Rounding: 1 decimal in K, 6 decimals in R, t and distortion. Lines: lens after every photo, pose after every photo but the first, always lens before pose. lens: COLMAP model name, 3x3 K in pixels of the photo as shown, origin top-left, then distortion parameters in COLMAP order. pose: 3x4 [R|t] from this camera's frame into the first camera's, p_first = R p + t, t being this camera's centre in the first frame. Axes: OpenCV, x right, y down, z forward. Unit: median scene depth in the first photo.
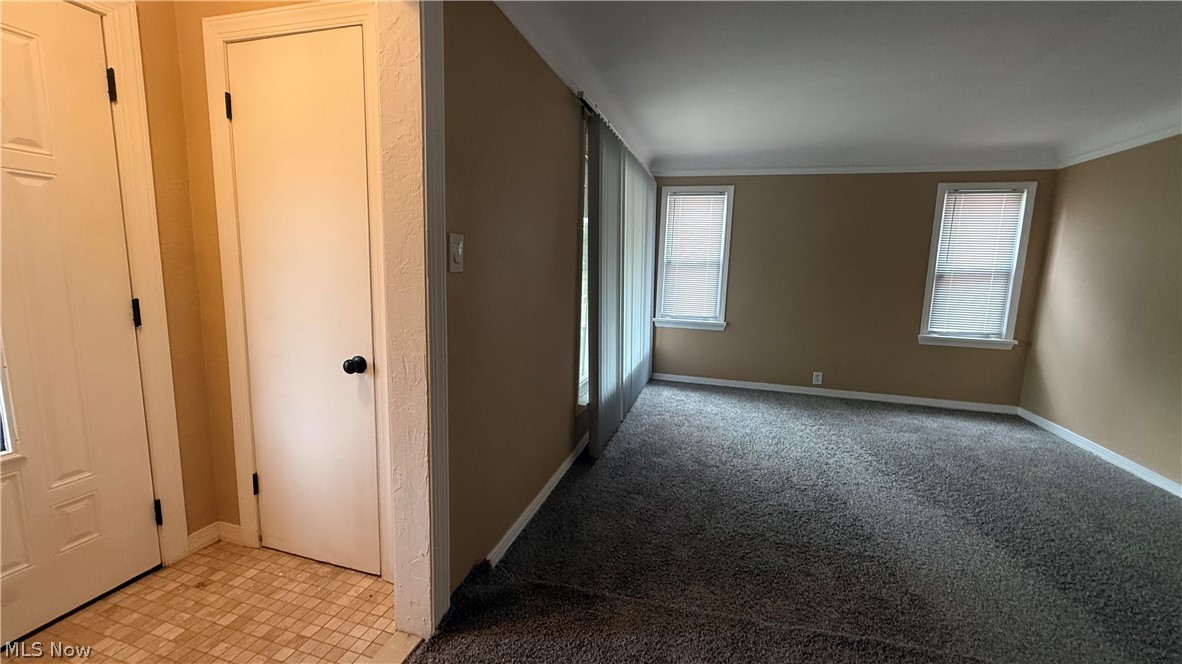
lens RADIAL K [[474.1, 0, 589.0], [0, 474.1, 334.6], [0, 0, 1]] dist [0.004602, -0.000053]
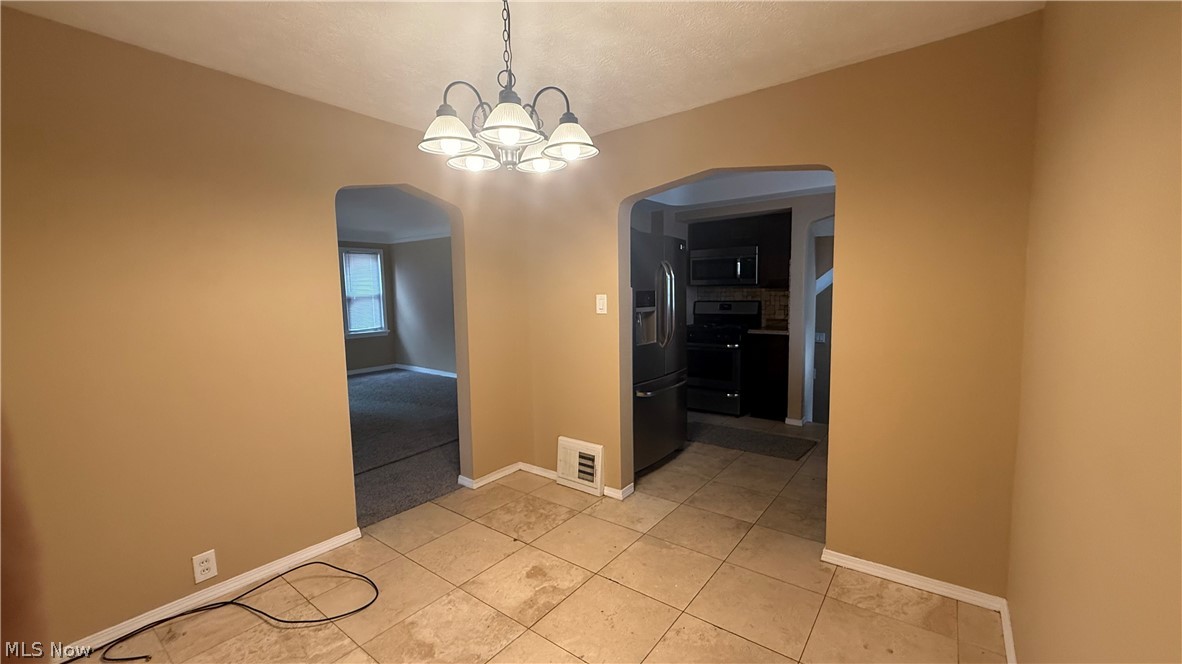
lens RADIAL K [[474.1, 0, 590.3], [0, 474.1, 332.4], [0, 0, 1]] dist [0.004602, -0.000053]
pose [[0.366994, -0.119716, 0.922488, -0.594851], [0.161040, 0.984887, 0.063747, 0.030993], [-0.916178, 0.125163, 0.380727, -0.492825]]
